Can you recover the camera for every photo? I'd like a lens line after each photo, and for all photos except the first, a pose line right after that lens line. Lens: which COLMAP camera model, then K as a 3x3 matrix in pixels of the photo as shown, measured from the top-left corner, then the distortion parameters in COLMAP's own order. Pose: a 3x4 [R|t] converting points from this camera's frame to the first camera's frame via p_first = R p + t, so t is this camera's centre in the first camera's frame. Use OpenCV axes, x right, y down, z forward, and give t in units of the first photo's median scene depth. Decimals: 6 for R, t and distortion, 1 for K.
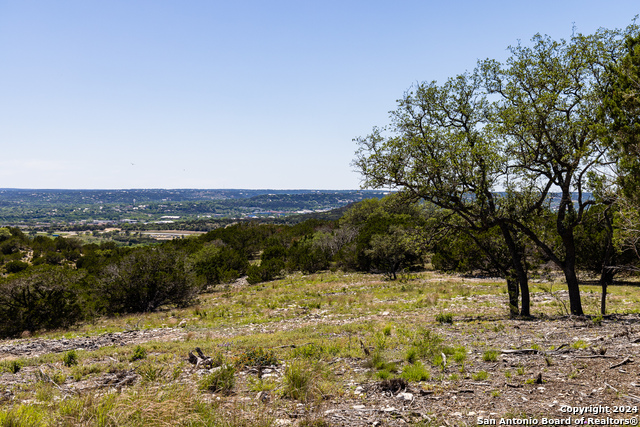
lens RADIAL K [[924.0, 0, 320.0], [0, 924.0, 213.5], [0, 0, 1]] dist [0.025545, -0.023825]
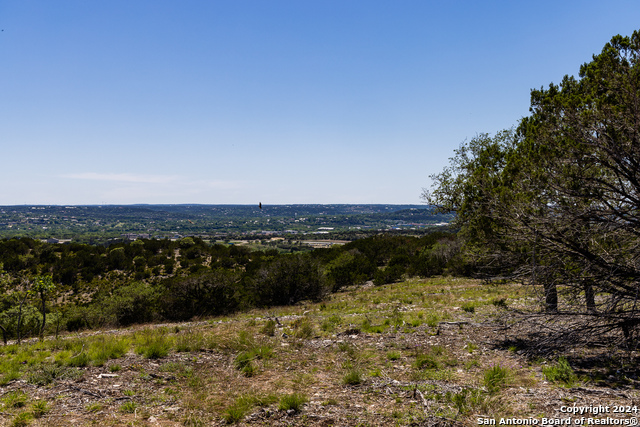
lens RADIAL K [[804.2, 0, 320.0], [0, 804.2, 213.5], [0, 0, 1]] dist [0.016983, 0.030675]
pose [[0.985776, 0.000313, -0.168067, 0.030290], [-0.002788, 0.999891, -0.014489, -0.003890], [0.168044, 0.014752, 0.985669, -0.068932]]
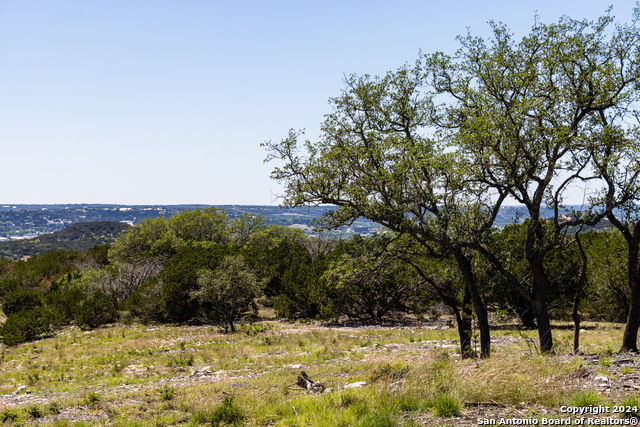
lens RADIAL K [[1439.7, 0, 320.0], [0, 1439.7, 213.5], [0, 0, 1]] dist [-0.002181, 0.214112]
pose [[0.977993, -0.006776, 0.208526, -0.068230], [0.010661, 0.999790, -0.017510, 0.000049], [-0.208363, 0.019348, 0.977860, -0.085032]]
